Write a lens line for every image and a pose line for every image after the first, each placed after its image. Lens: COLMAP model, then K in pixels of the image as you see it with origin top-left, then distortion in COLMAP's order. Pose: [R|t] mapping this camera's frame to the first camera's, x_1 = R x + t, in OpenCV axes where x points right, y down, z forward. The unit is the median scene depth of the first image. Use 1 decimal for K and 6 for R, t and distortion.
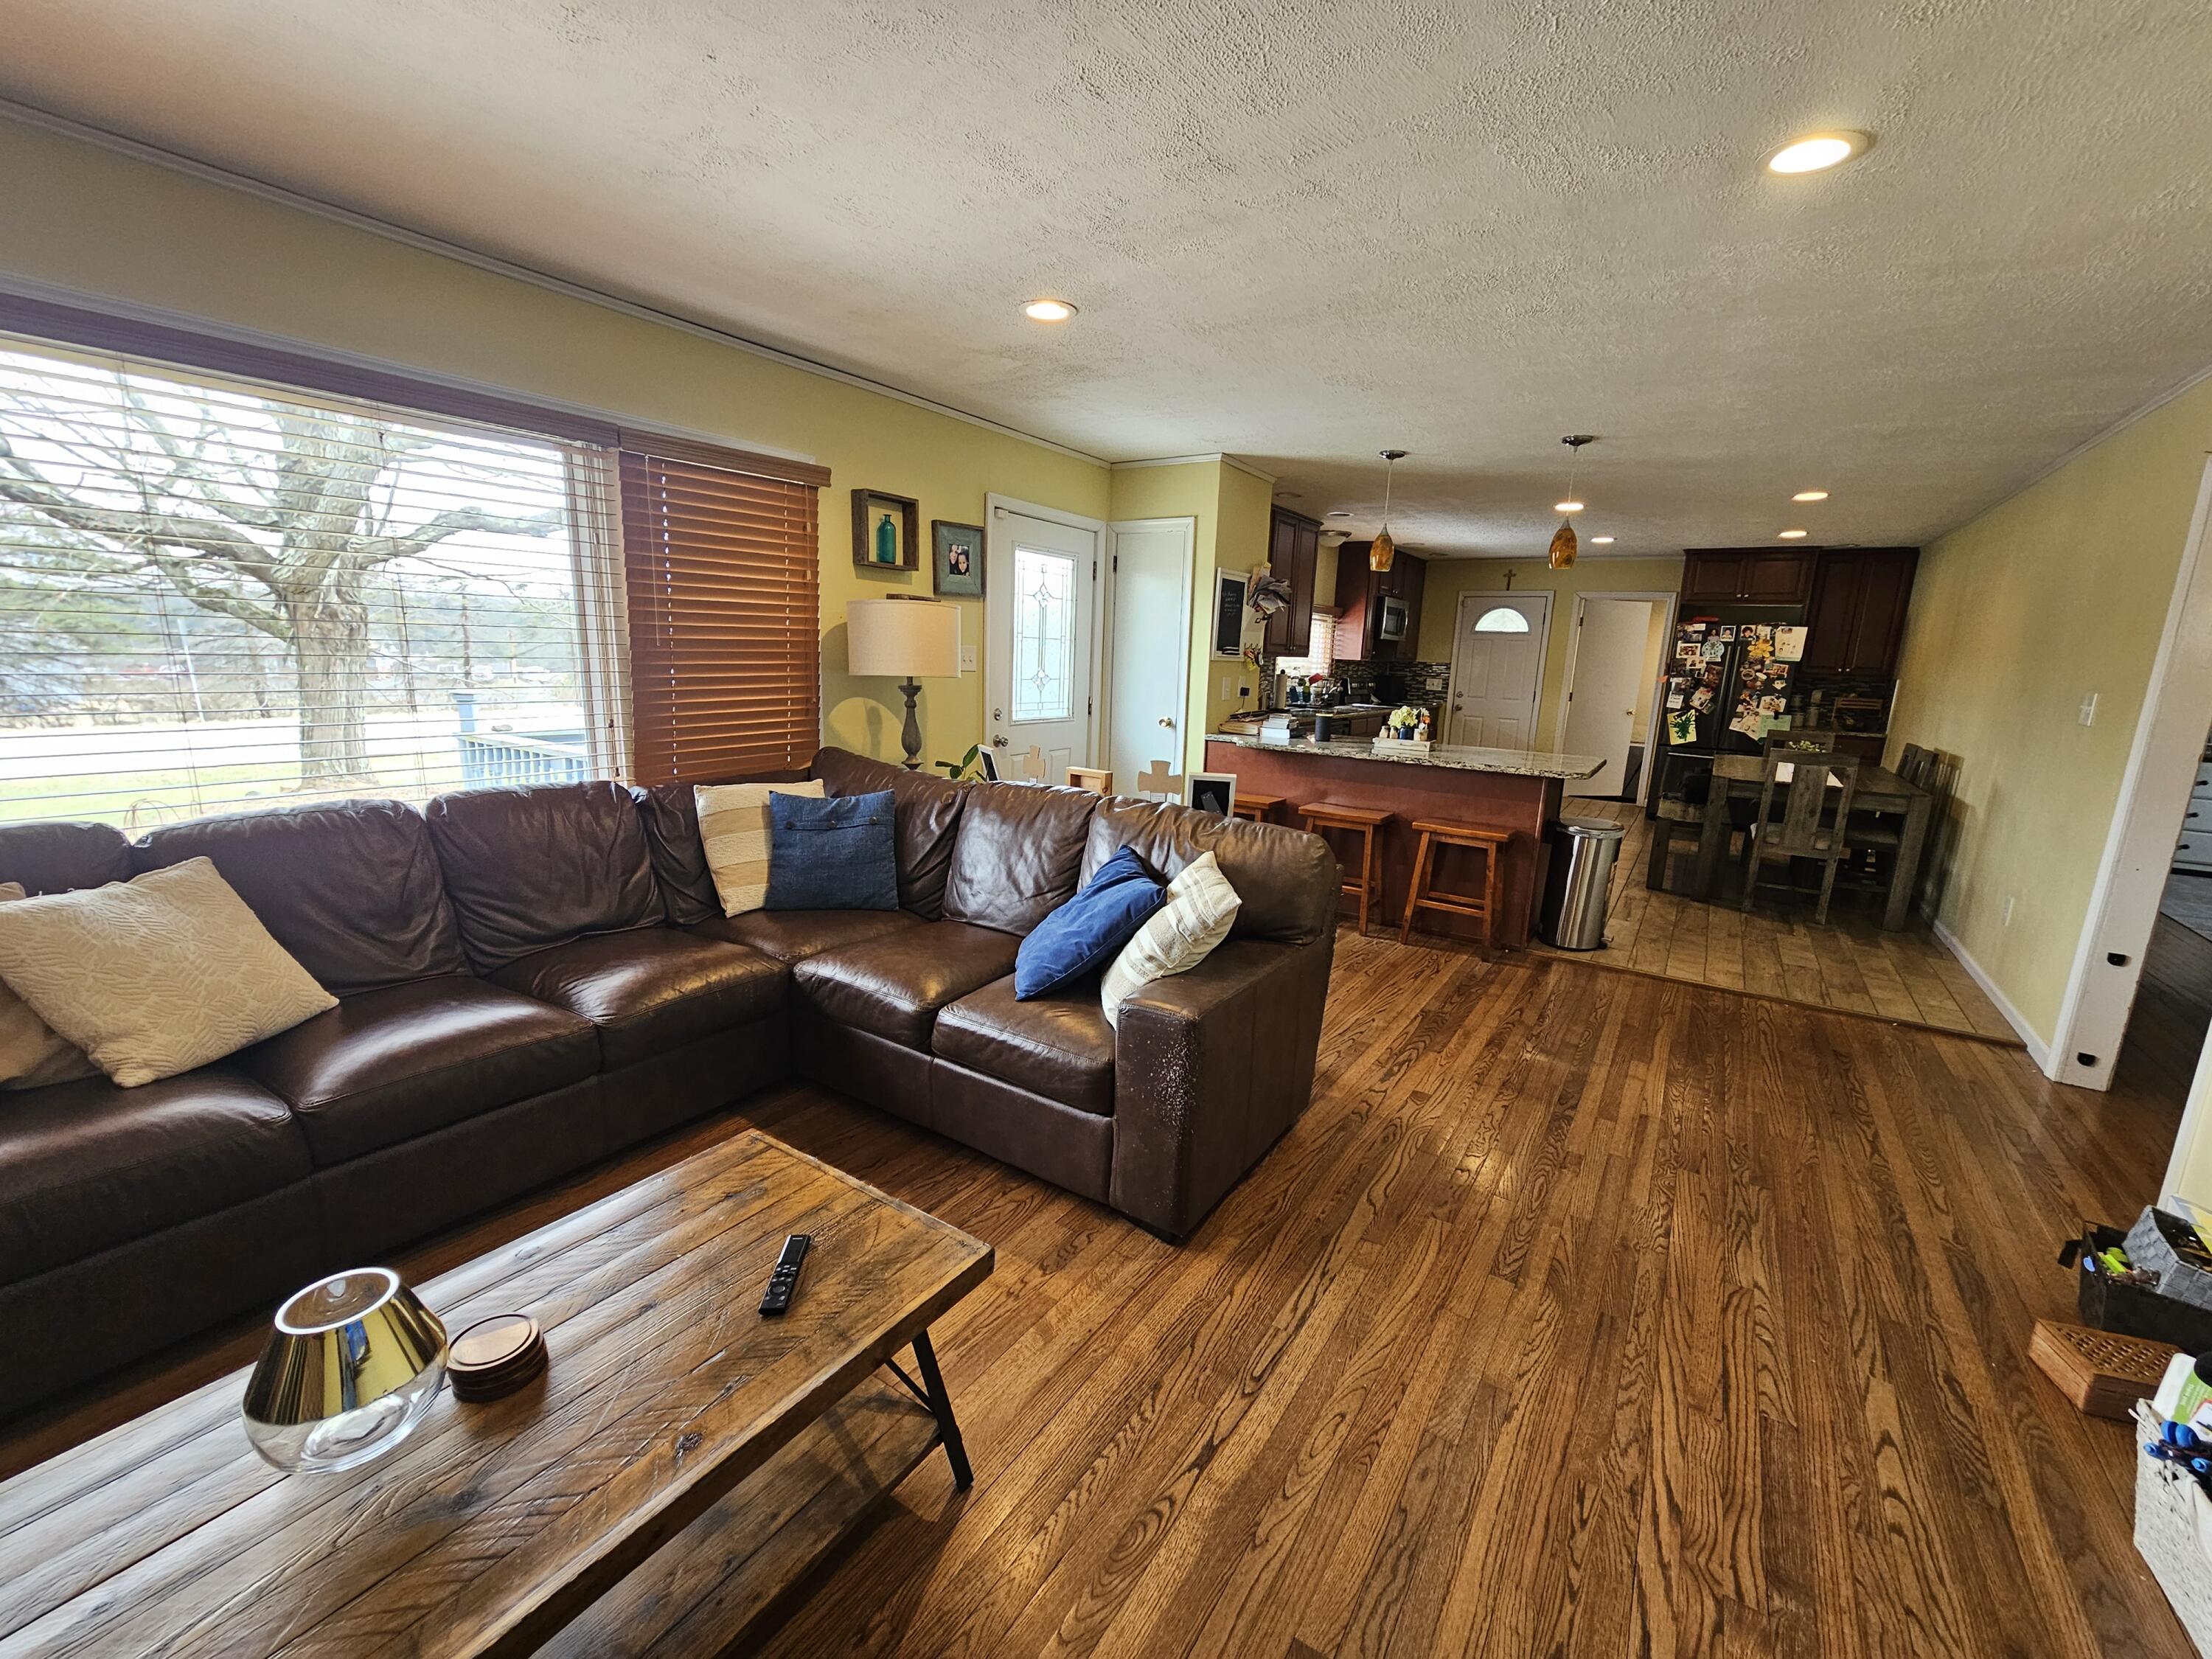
lens RADIAL K [[914.9, 0, 1118.2], [0, 914.9, 845.4], [0, 0, 1]] dist [-0.005393, 0.003154]
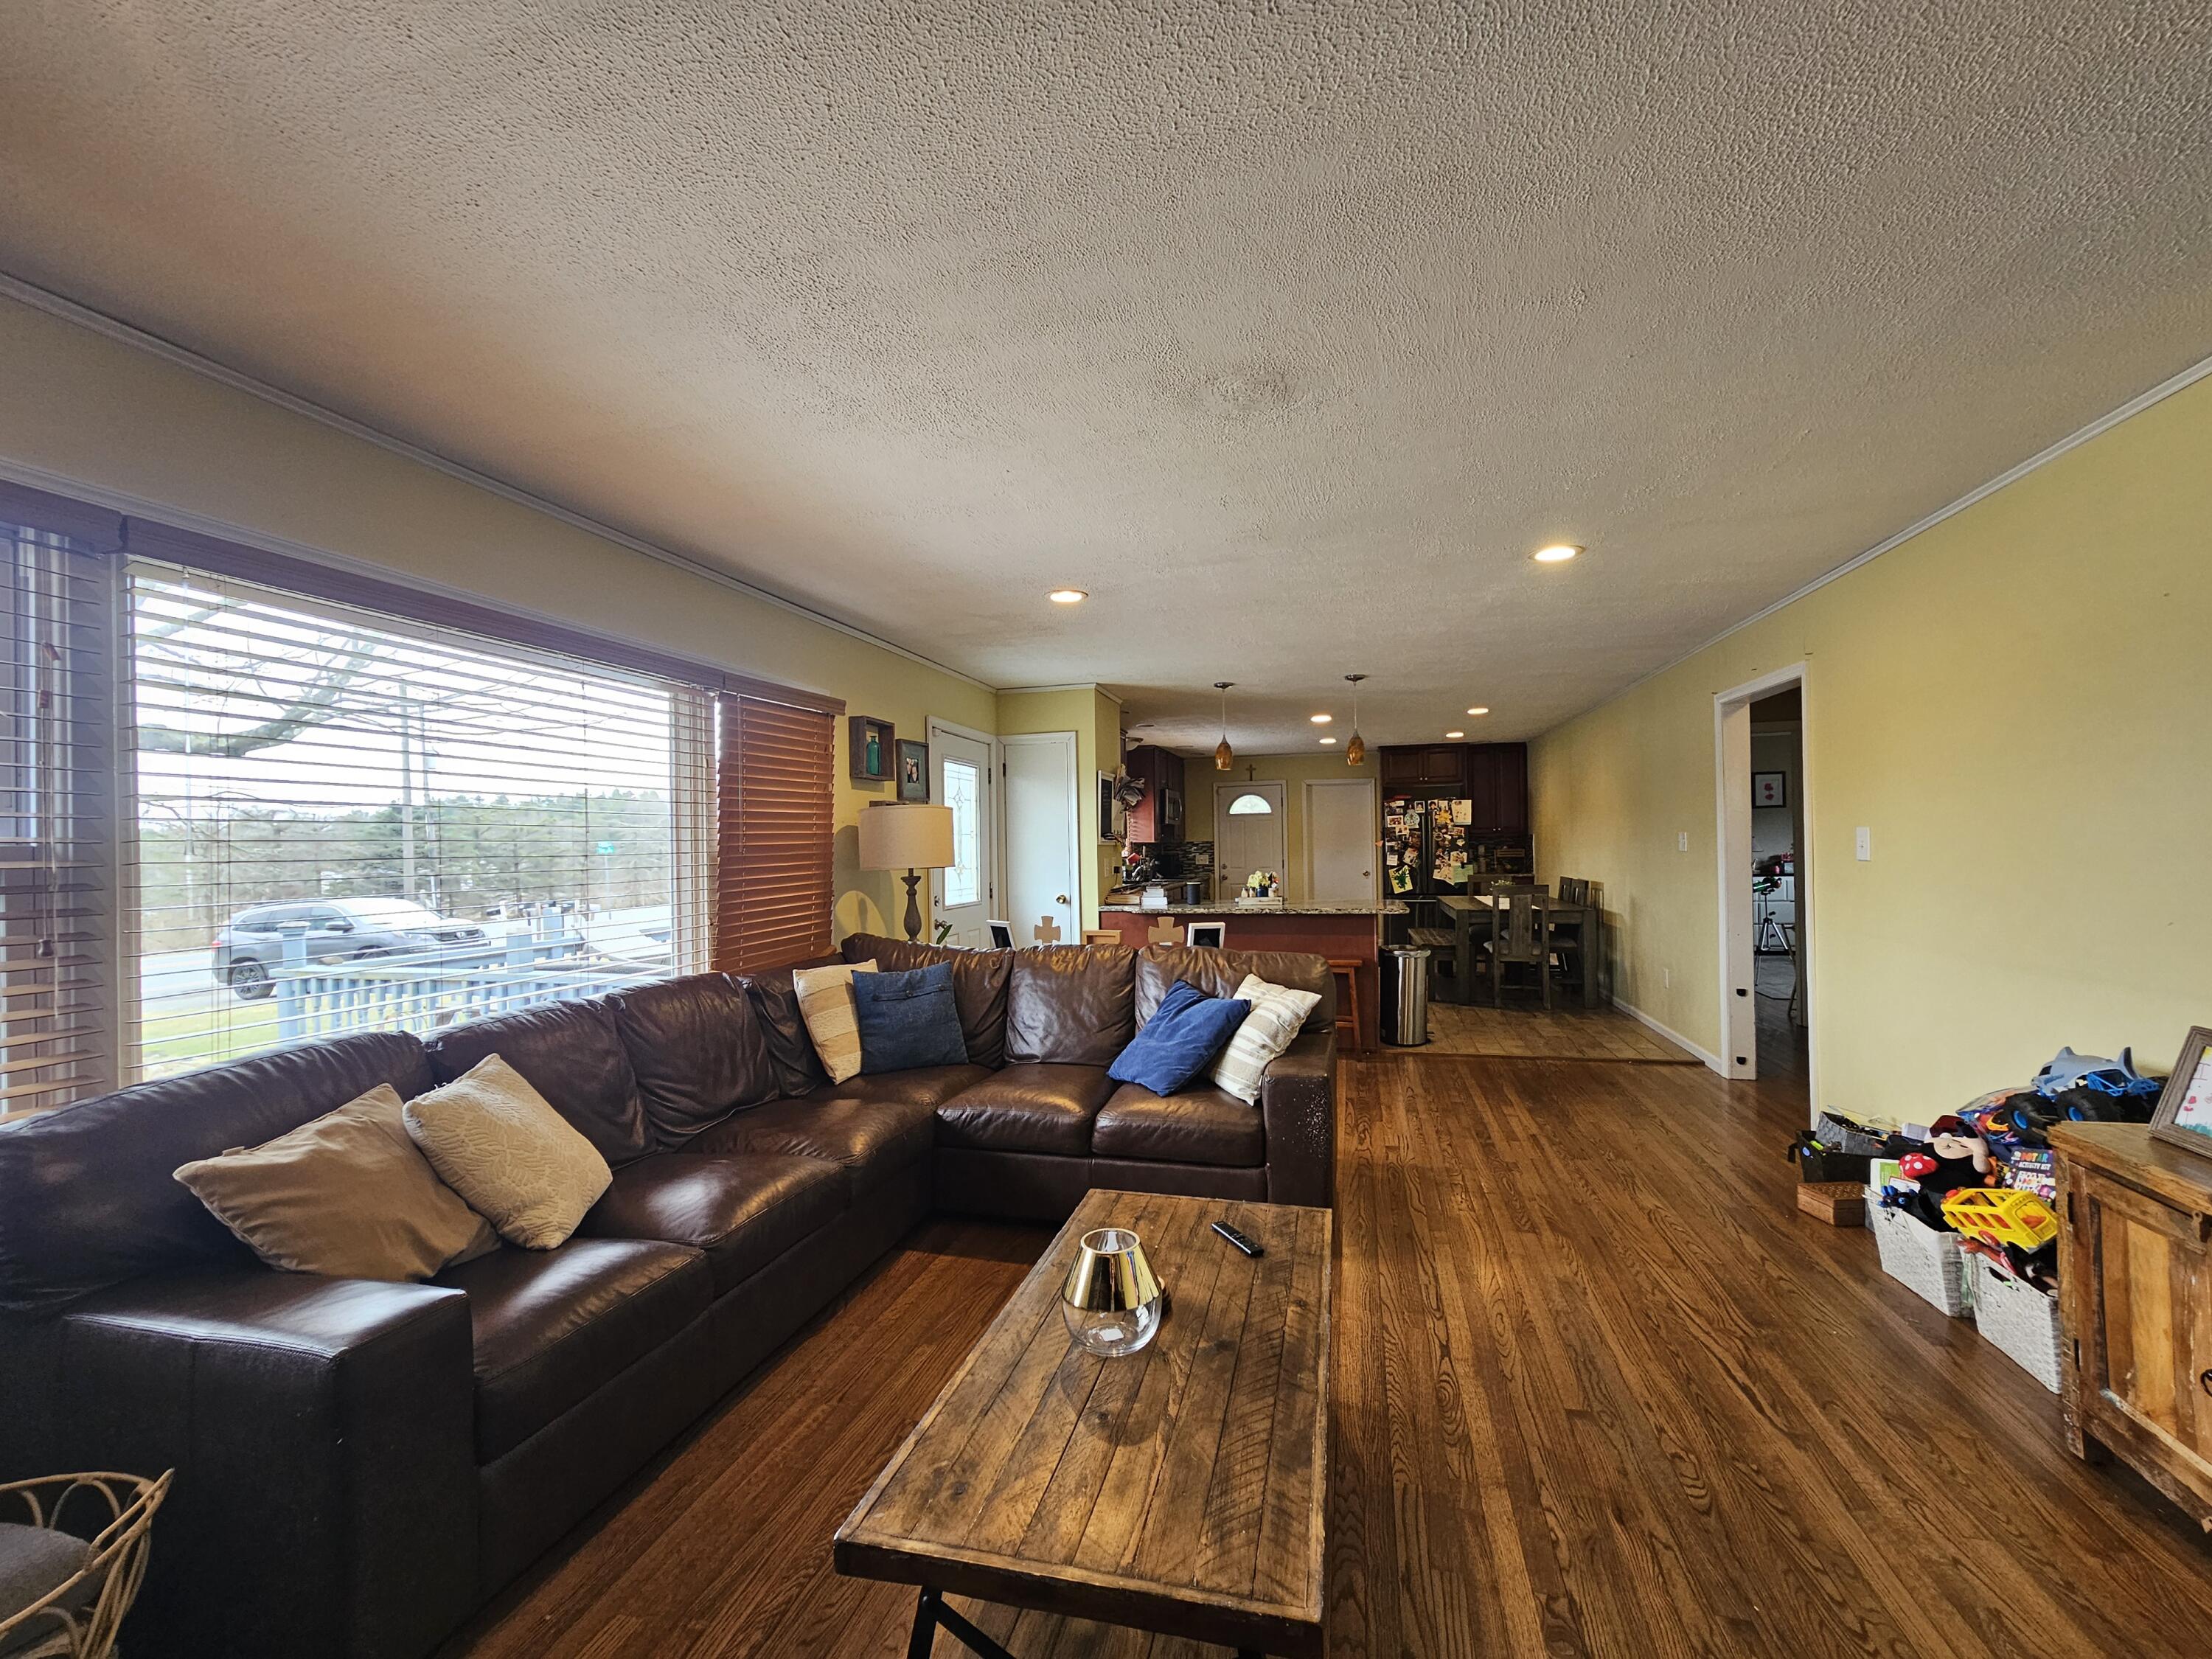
lens RADIAL K [[917.5, 0, 1118.8], [0, 917.5, 840.1], [0, 0, 1]] dist [-0.002803, 0.000090]
pose [[0.944395, -0.051661, 0.324731, -0.366288], [0.119430, 0.974027, -0.192374, 0.036513], [-0.306358, 0.220460, 0.926036, -0.172985]]
